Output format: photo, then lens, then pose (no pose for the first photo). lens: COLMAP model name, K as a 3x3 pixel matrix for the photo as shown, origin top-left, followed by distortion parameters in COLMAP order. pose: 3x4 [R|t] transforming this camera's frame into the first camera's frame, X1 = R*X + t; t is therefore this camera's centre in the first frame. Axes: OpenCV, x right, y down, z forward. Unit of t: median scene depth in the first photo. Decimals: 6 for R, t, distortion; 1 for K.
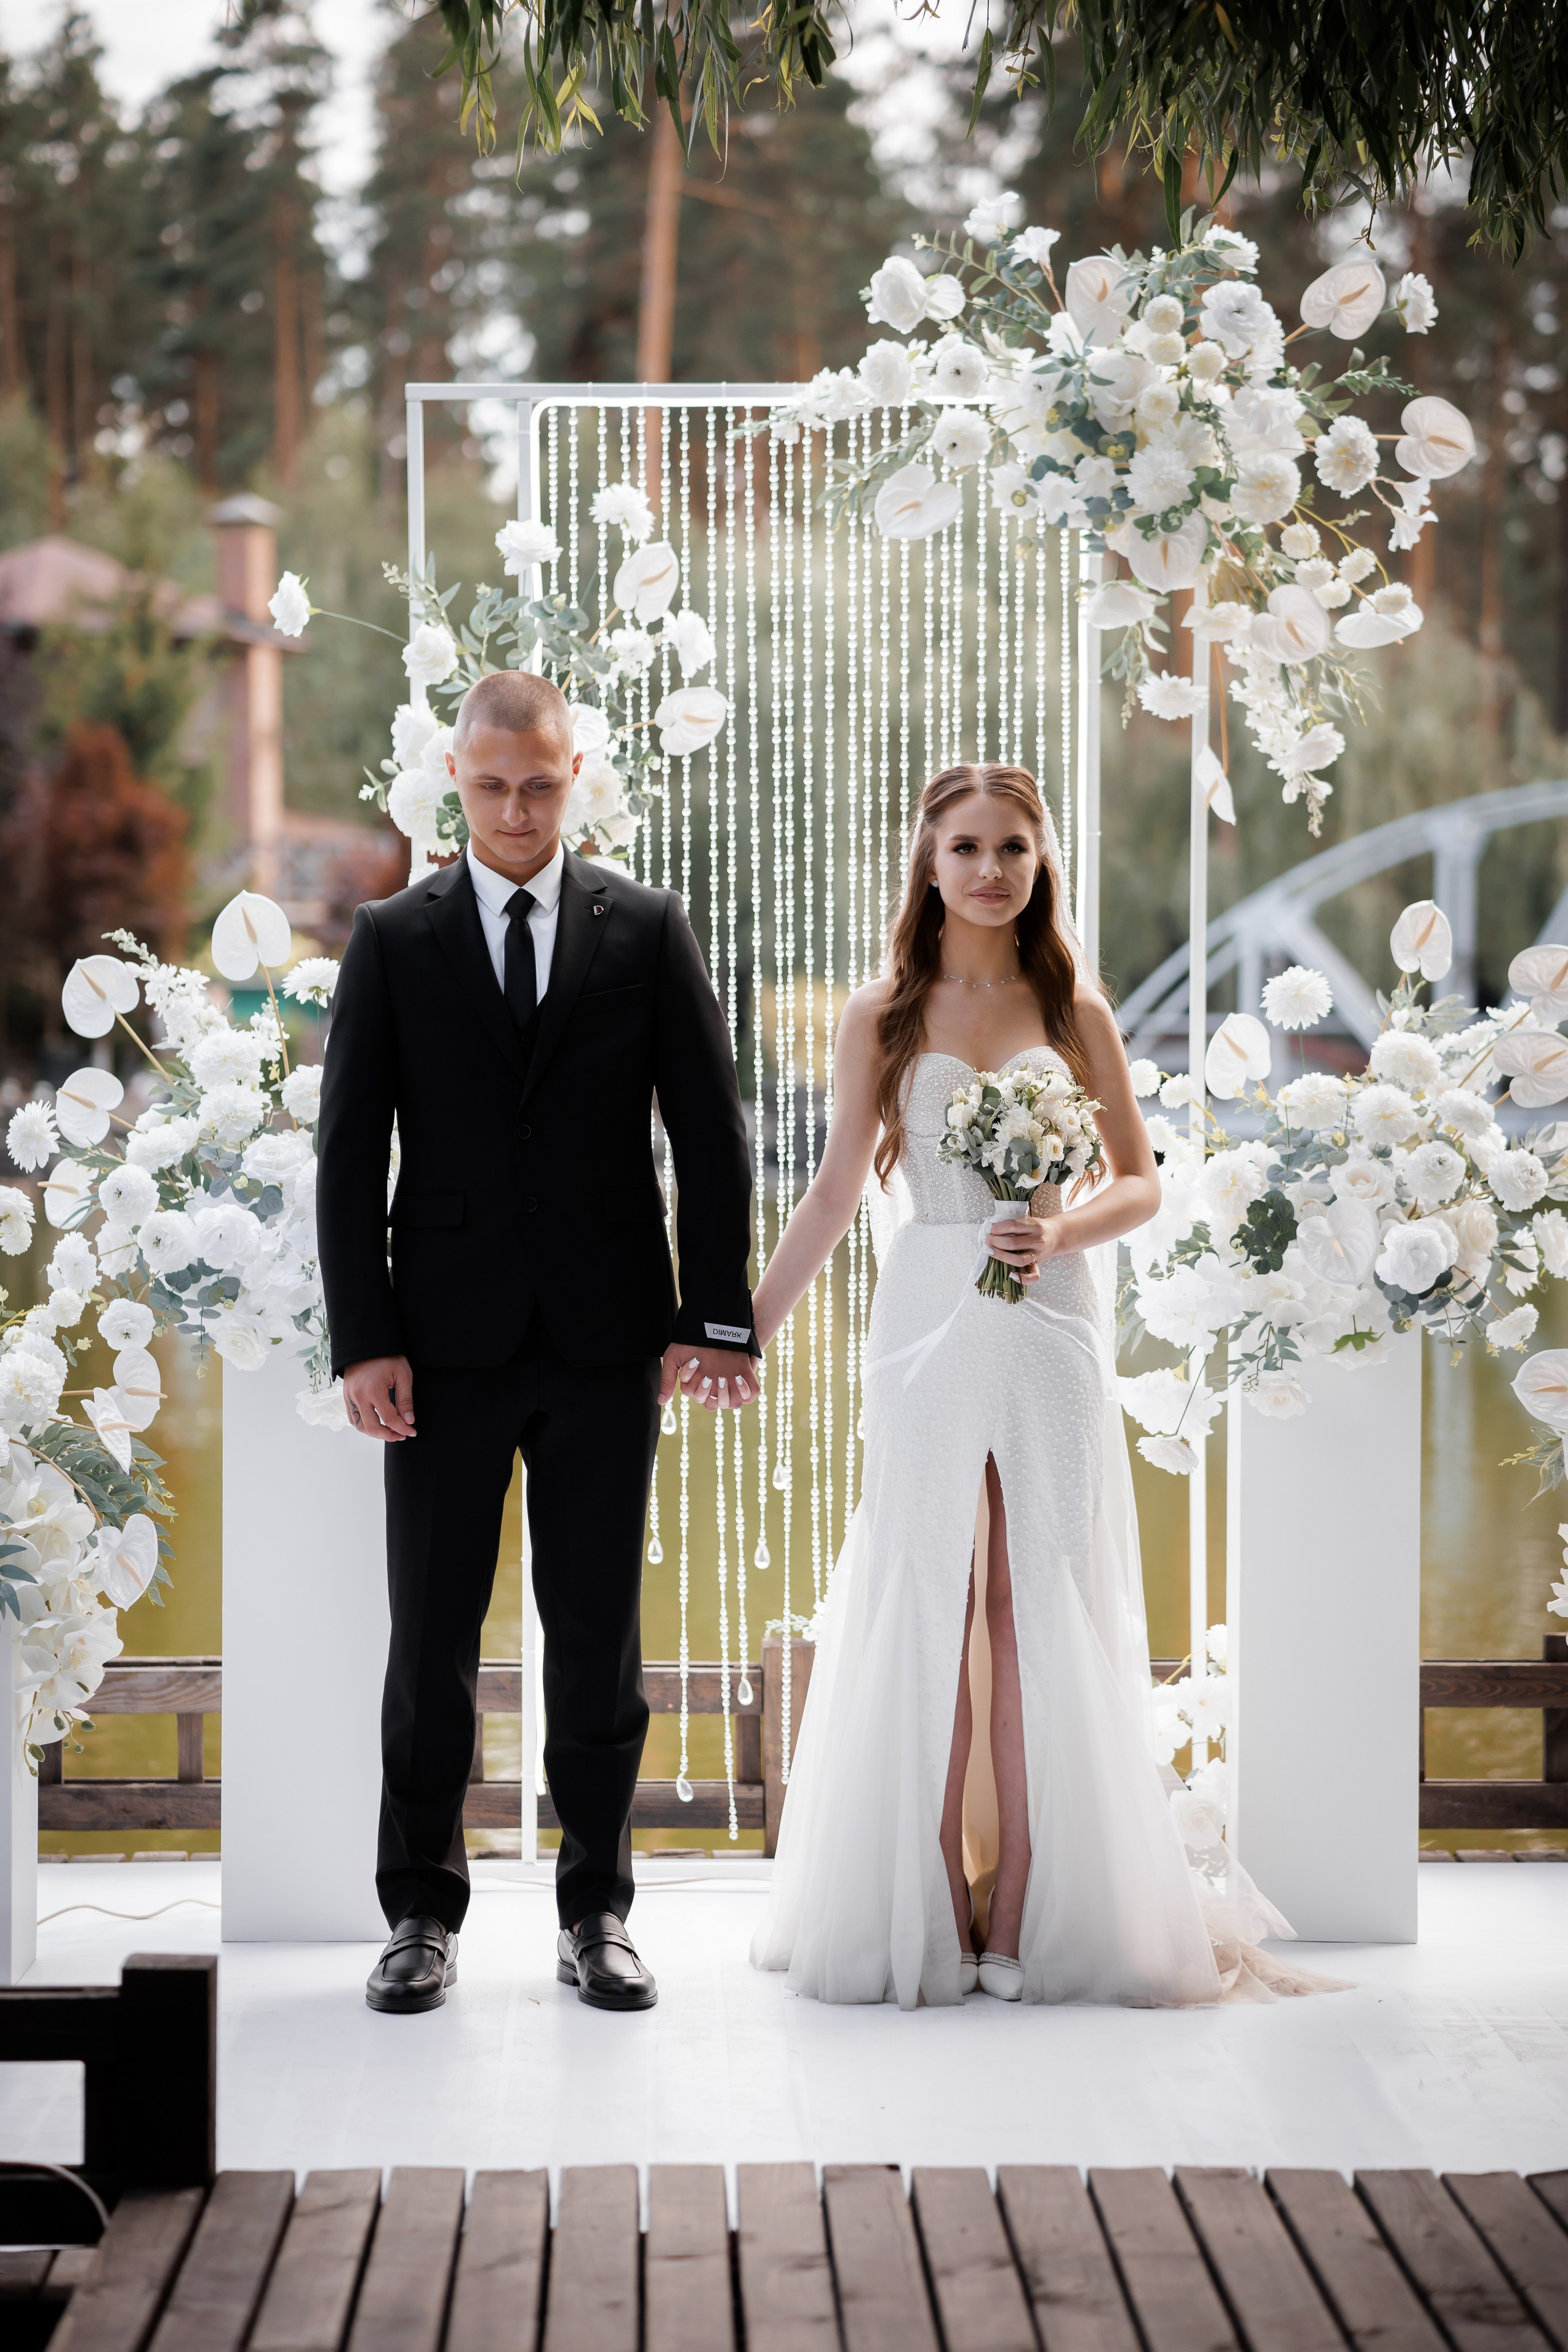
lens RADIAL K [[5956.5, 0, 642.8], [0, 5956.5, 1230.9], [0, 0, 1]] dist [0.542766, -4.047670]
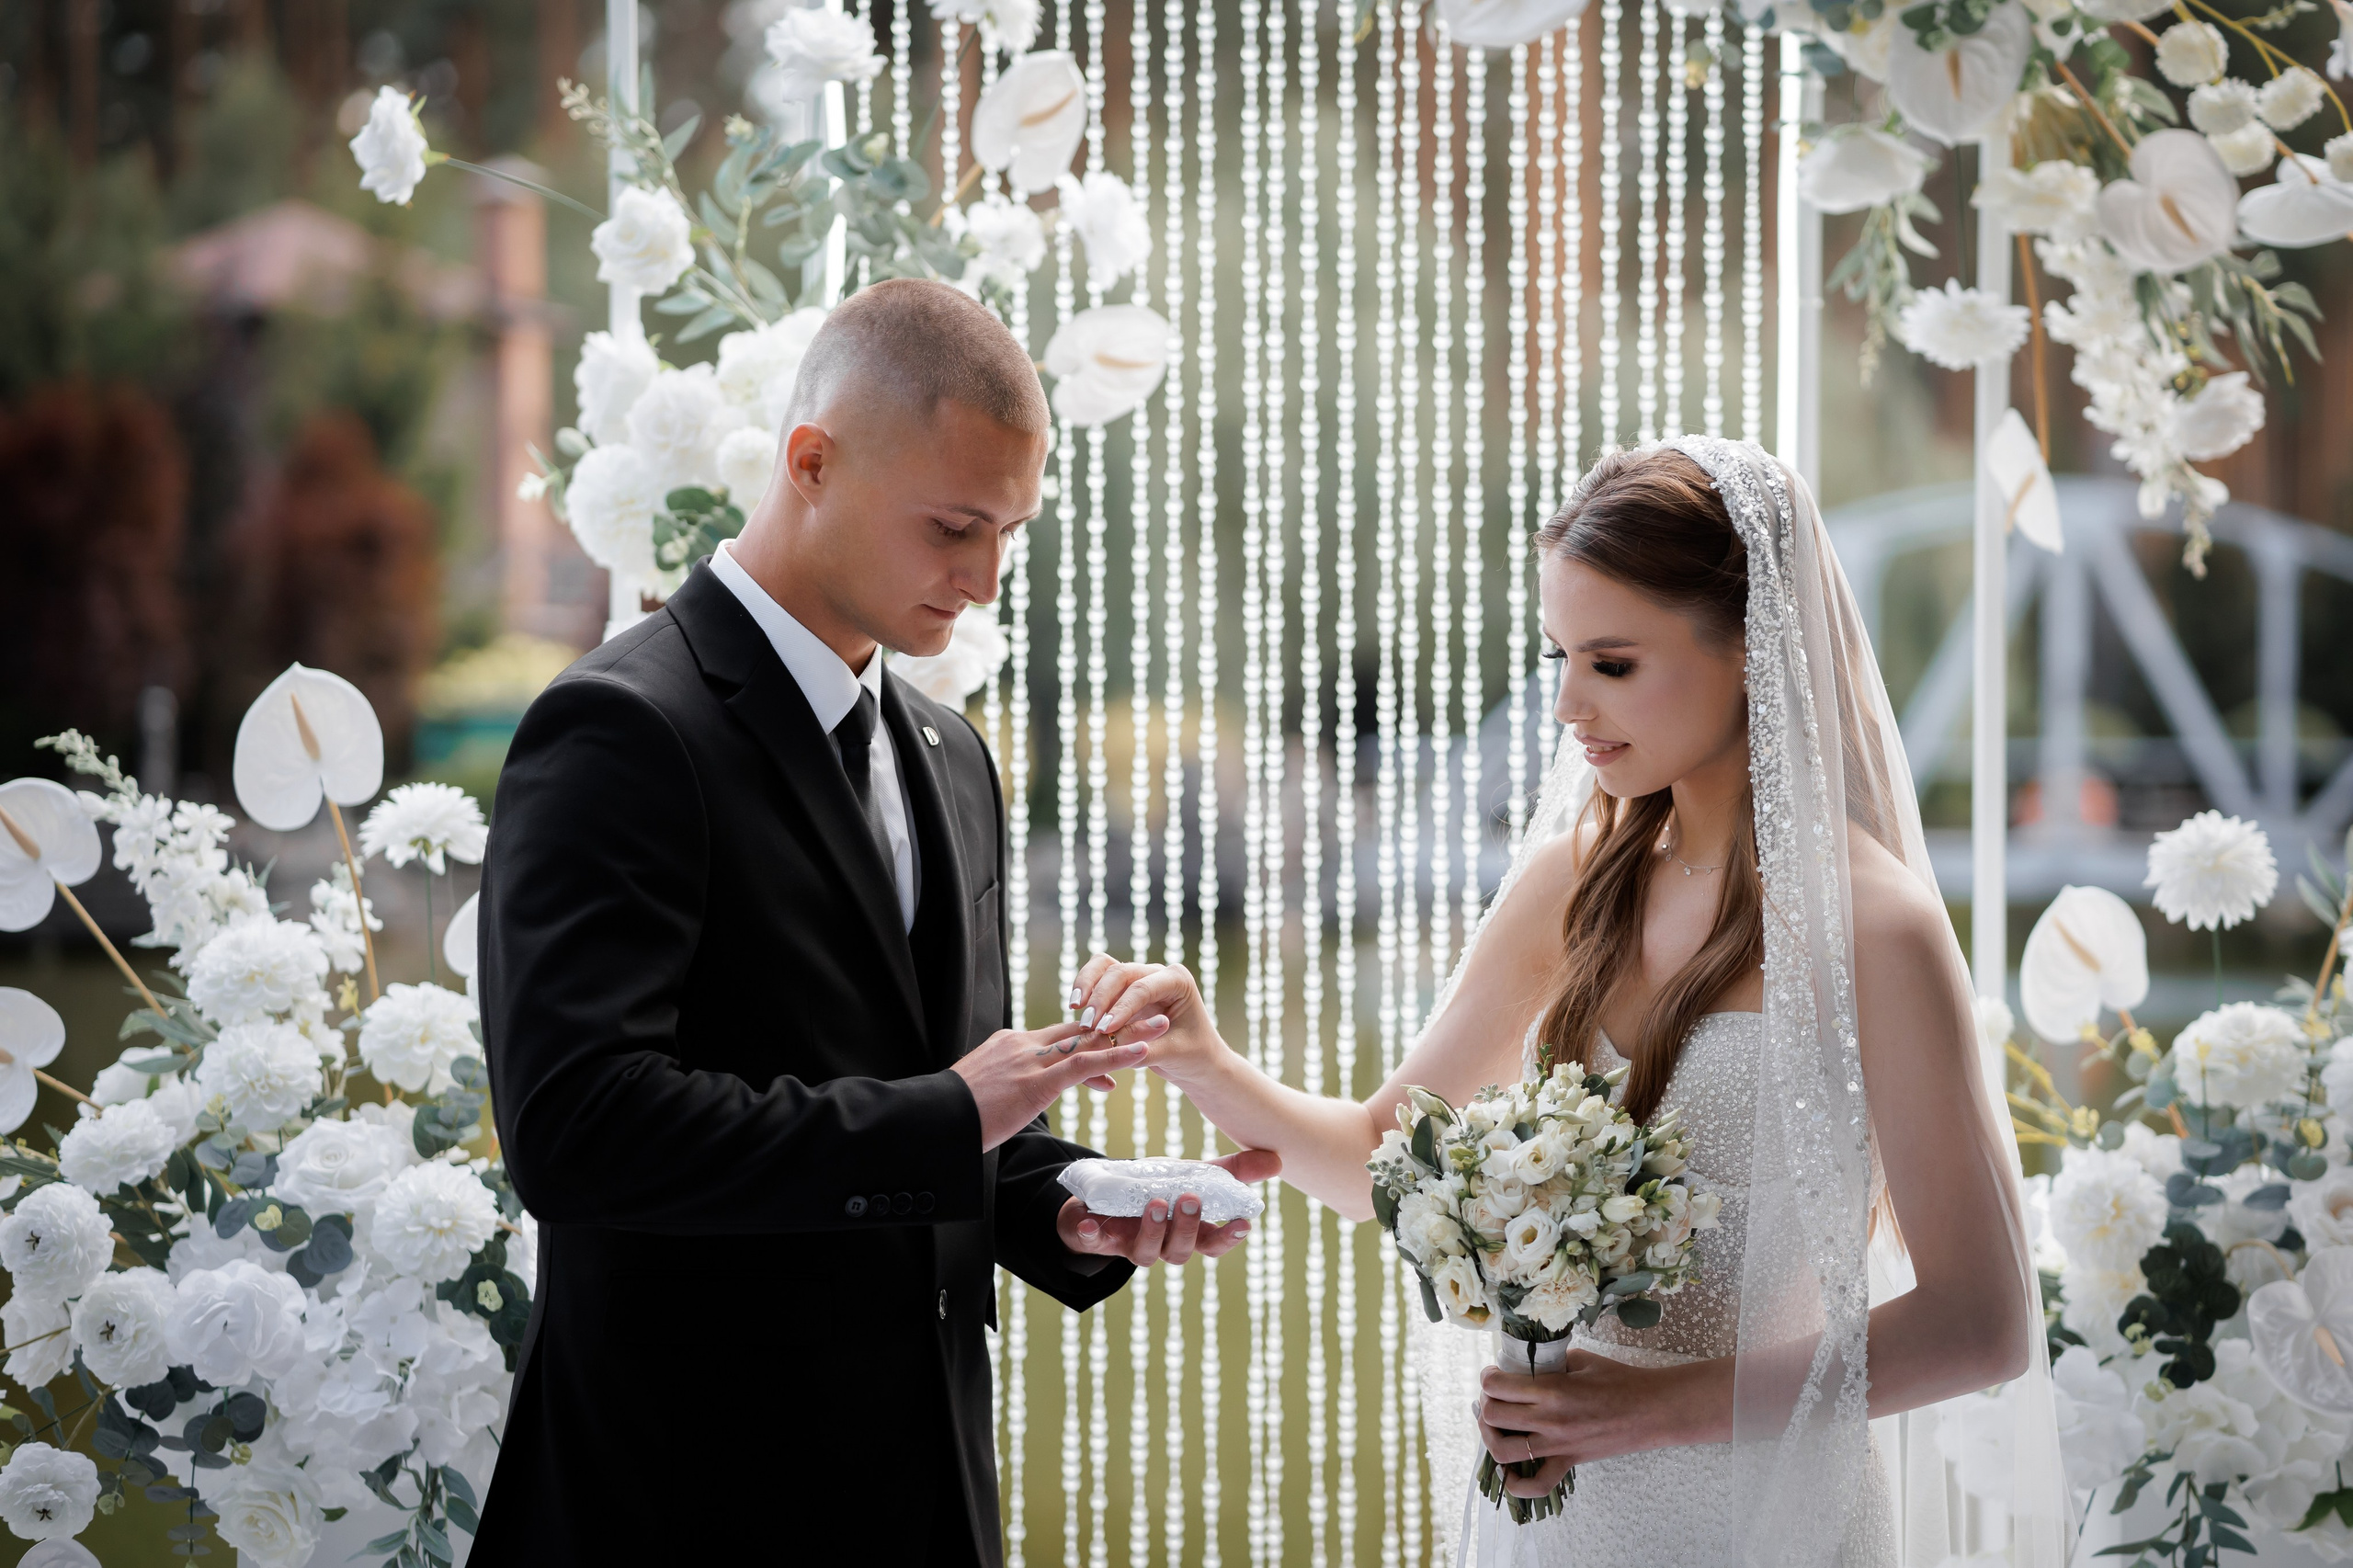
lens RADIAL K [[5958.9, 0, 1227.7], [0, 5958.9, 784.3], [0, 0, 1]] dist [0.542766, -4.047670]
pose [[0.998854, 0.003087, 0.047755, -0.007542], [-0.001849, 0.999661, -0.025953, -0.030847], [-0.047819, 0.025835, 0.998522, 0.433643]]
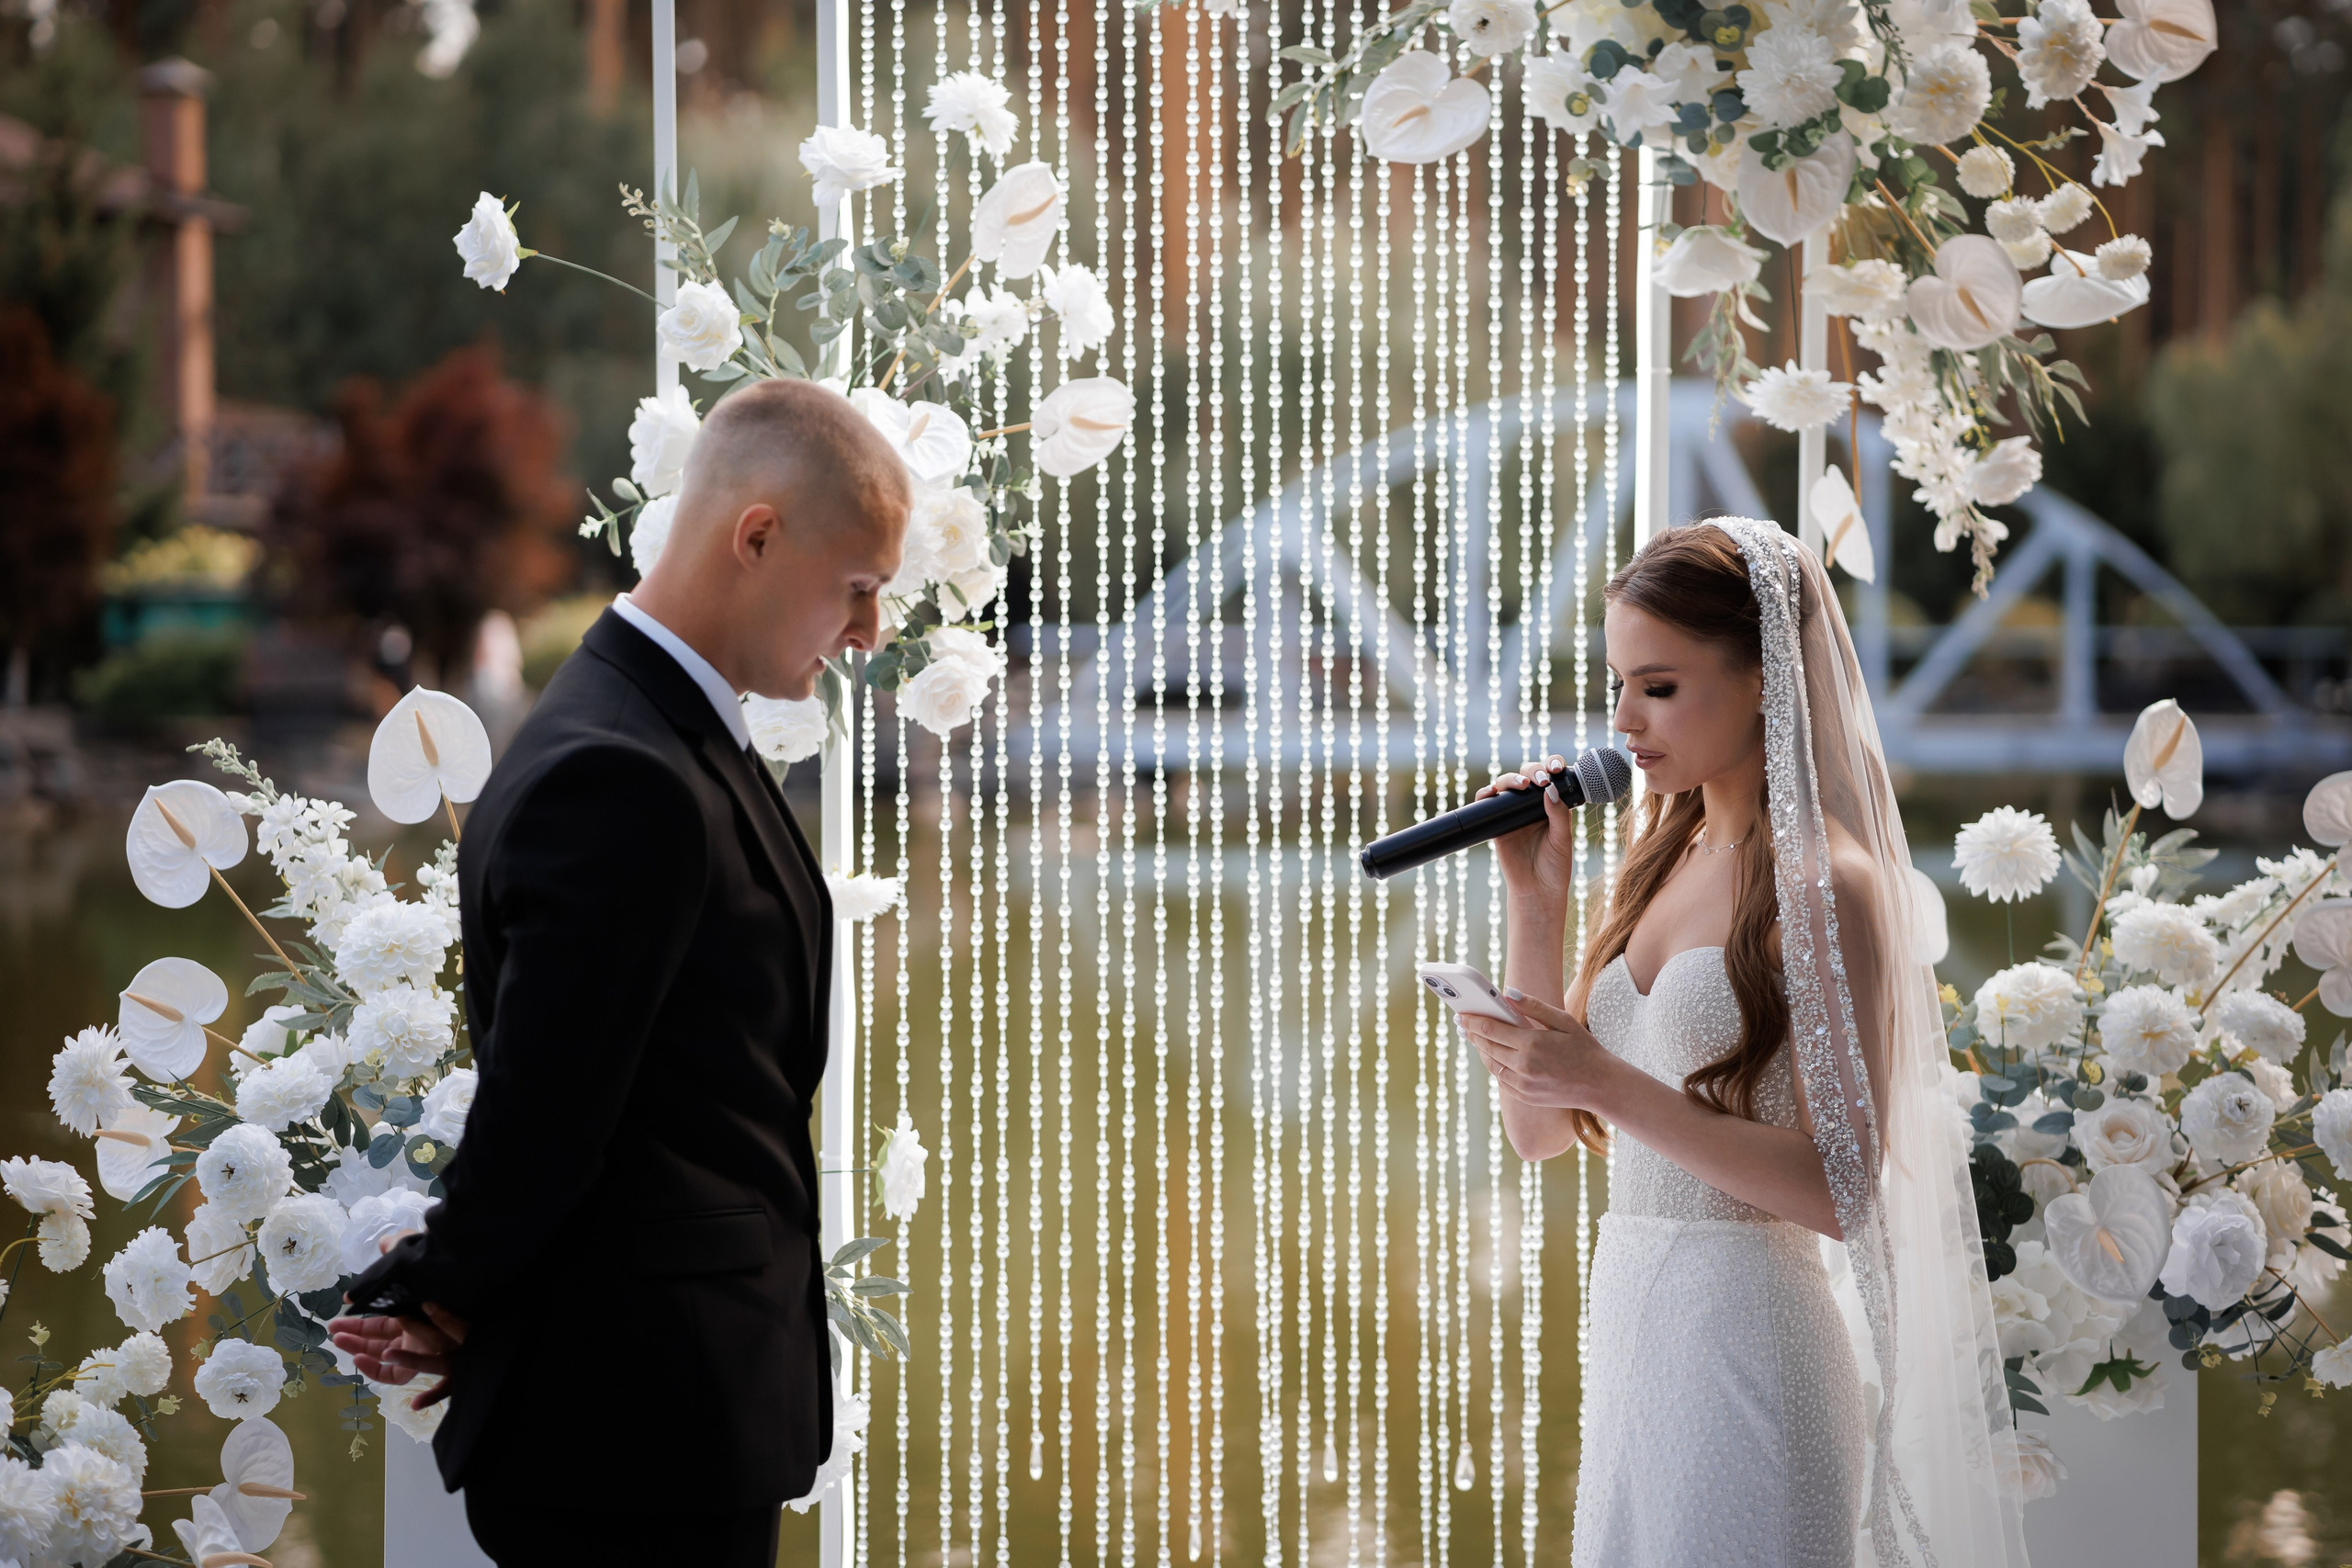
lens RADIAL K [[5955.9, 0, 1227.2], [0, 5955.9, 784.3], [0, 0, 1]] dist [0.542766, -4.047670]
pose [[0.993804, 0.000055, 0.111148, -0.050203], [0.000359, 0.999993, -0.003707, -0.042325], [-0.111147, 0.003724, 0.993797, 0.329773]]
